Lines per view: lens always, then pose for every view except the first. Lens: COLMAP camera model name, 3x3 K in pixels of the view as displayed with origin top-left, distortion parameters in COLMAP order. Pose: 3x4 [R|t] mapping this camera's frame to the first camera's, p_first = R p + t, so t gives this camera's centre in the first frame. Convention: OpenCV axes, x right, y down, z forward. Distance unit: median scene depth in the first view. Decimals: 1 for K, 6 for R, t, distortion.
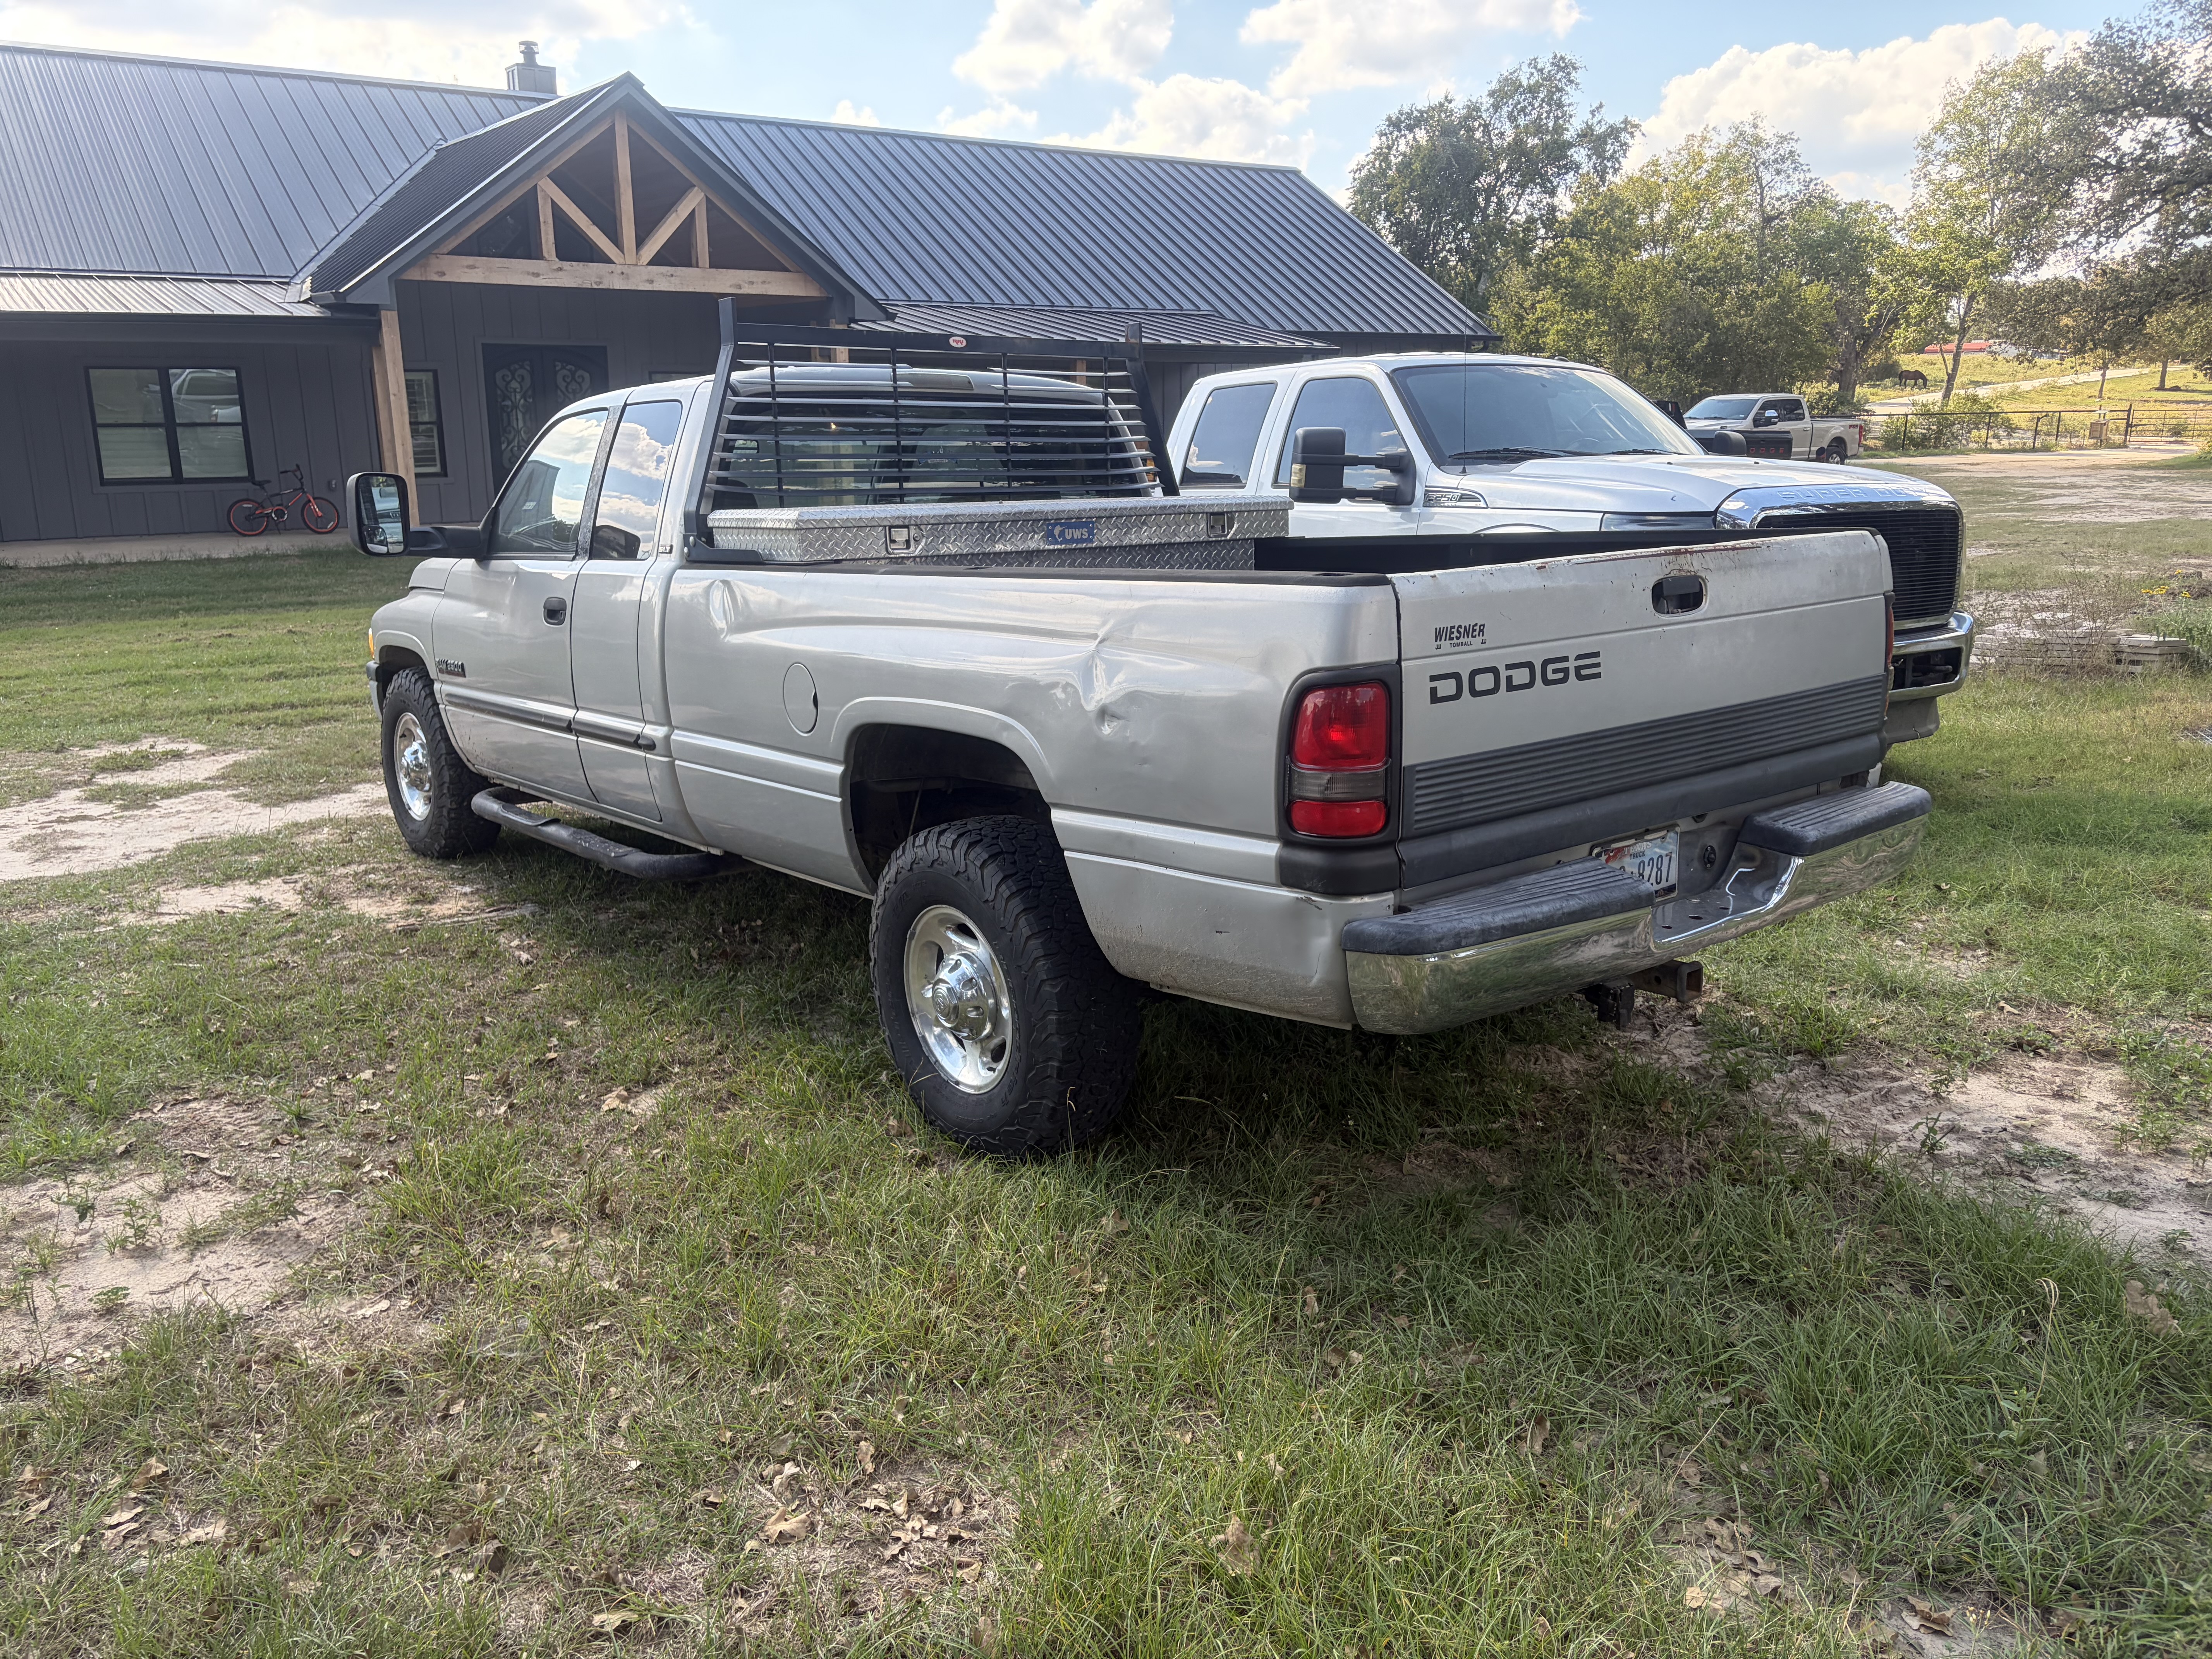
lens RADIAL K [[1688.5, 0, 1113.6], [0, 1688.5, 826.0], [0, 0, 1]] dist [0.002404, 0.004176]
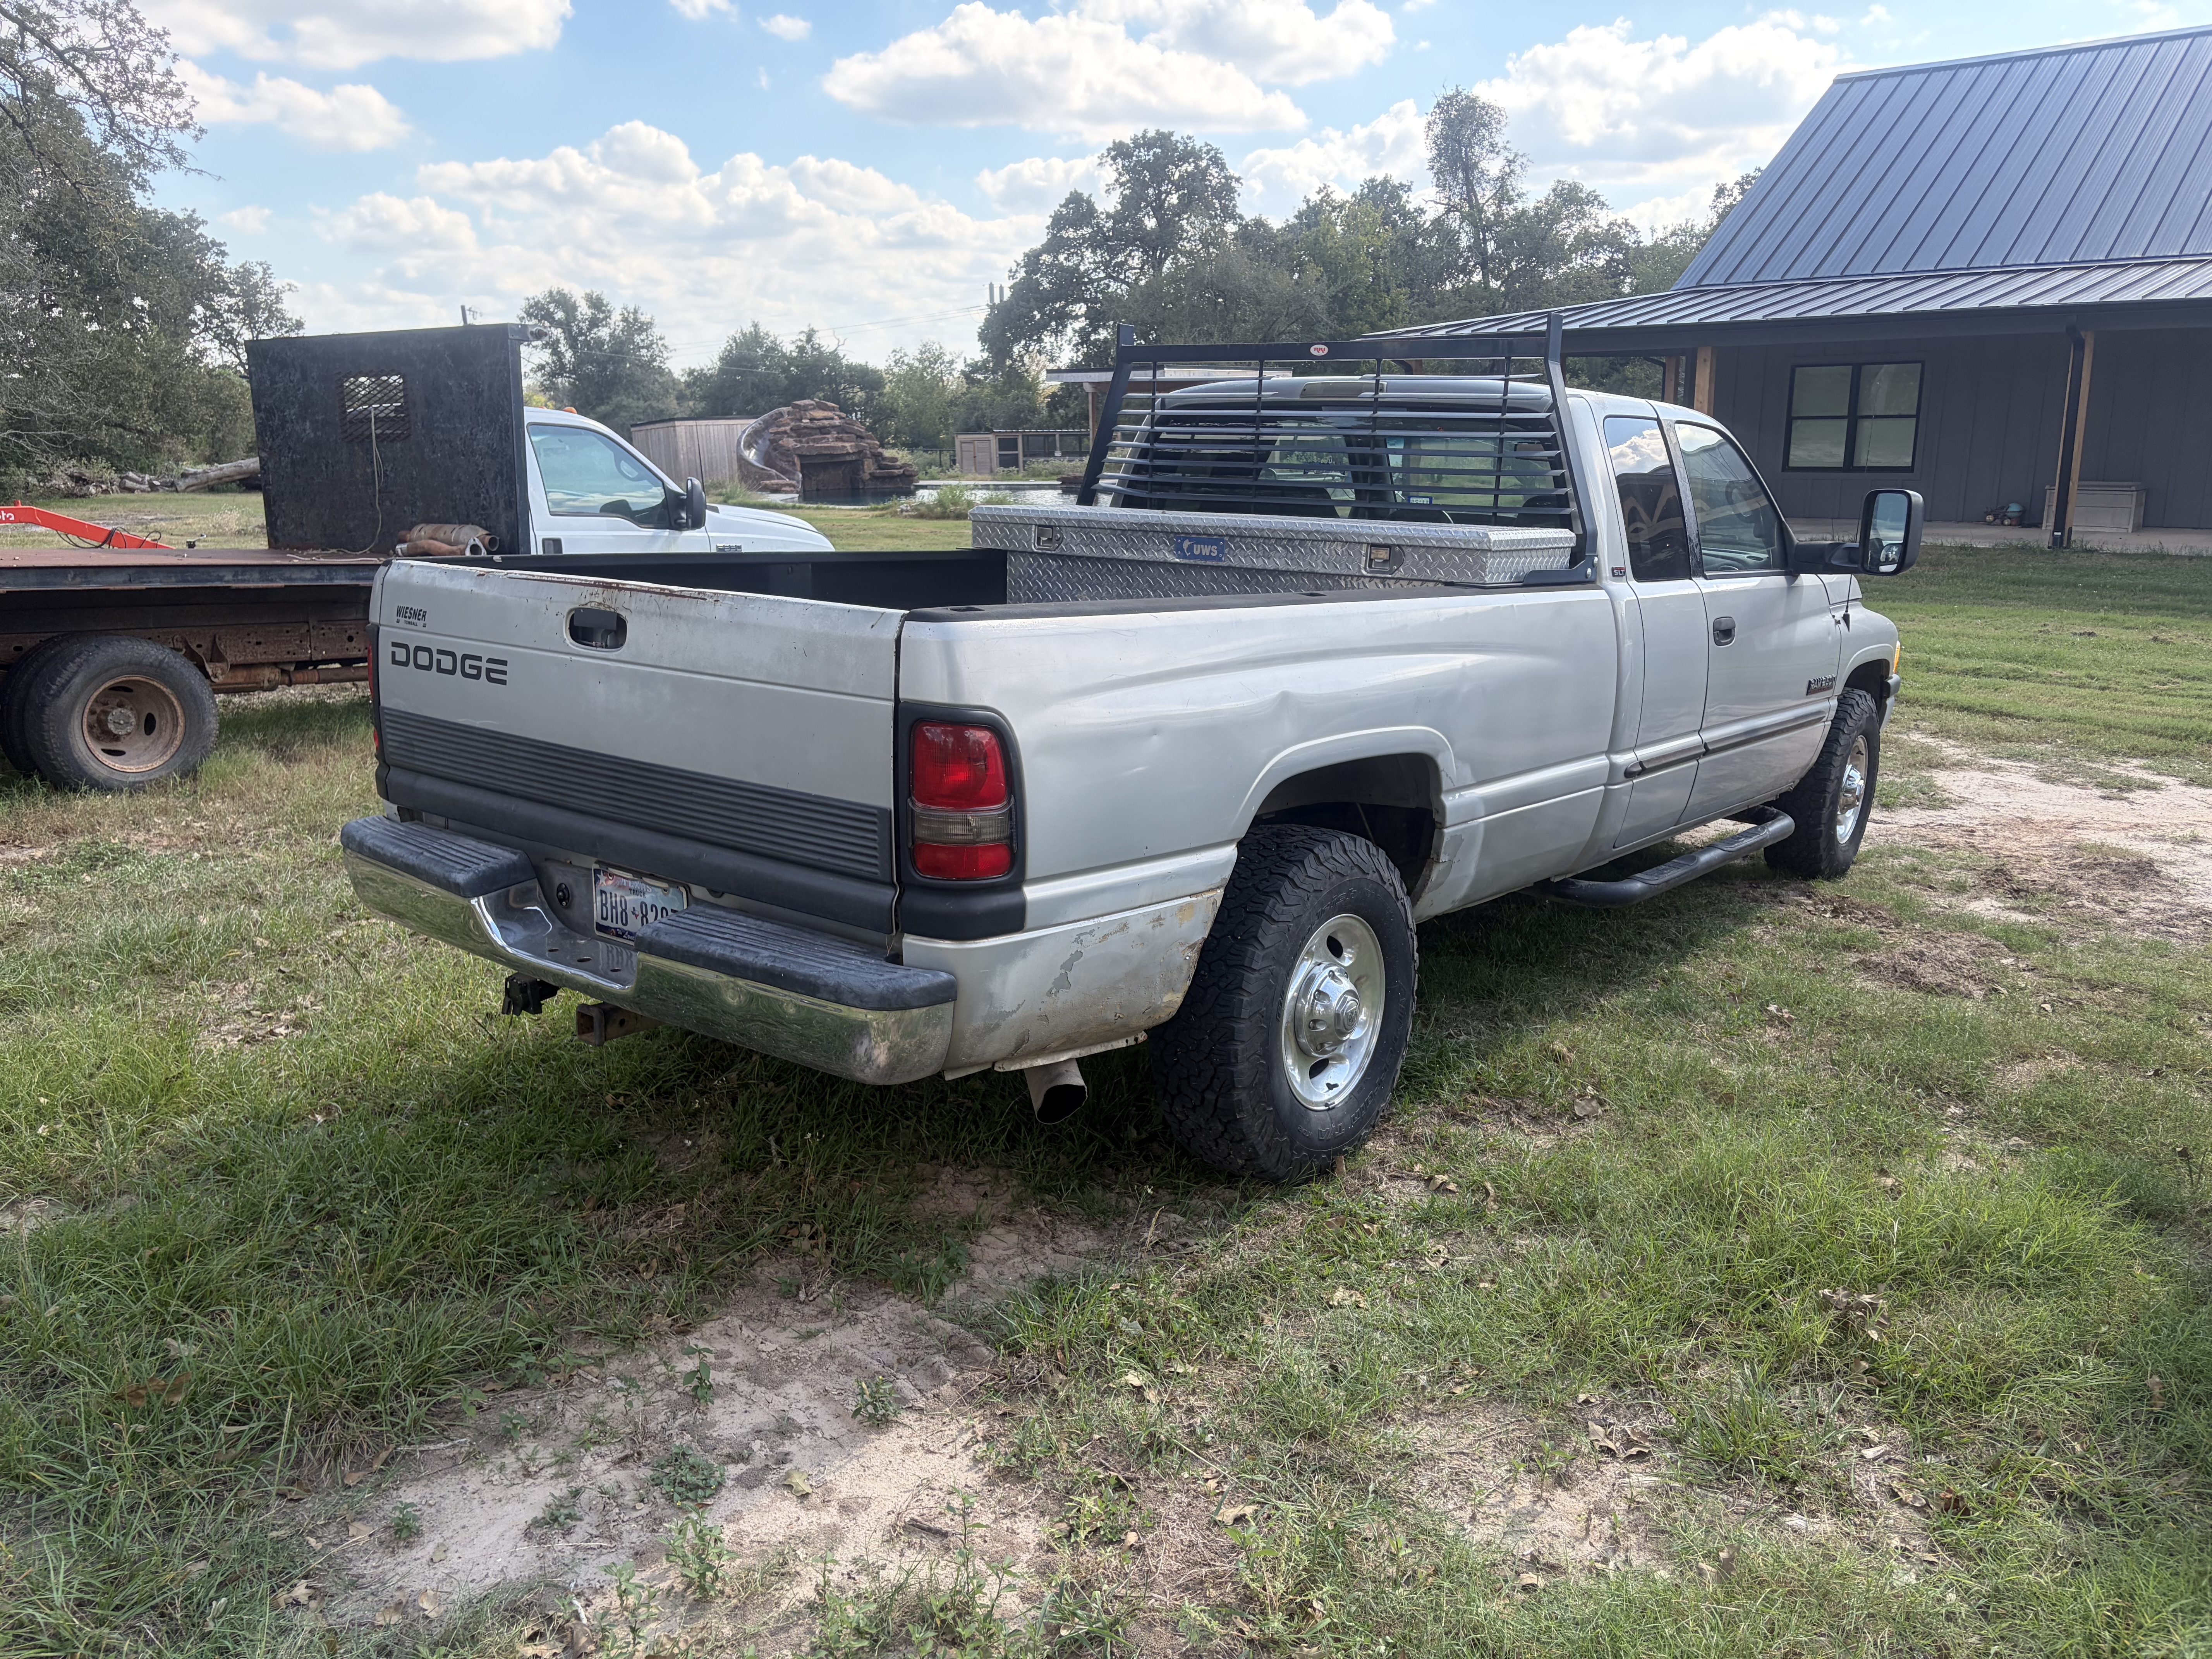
lens RADIAL K [[1688.5, 0, 1114.3], [0, 1688.5, 828.8], [0, 0, 1]] dist [0.002404, 0.004176]
pose [[0.229865, 0.242551, -0.942513, 1.330701], [-0.230915, 0.954384, 0.189289, -0.276120], [0.945431, 0.174129, 0.275388, 1.019403]]
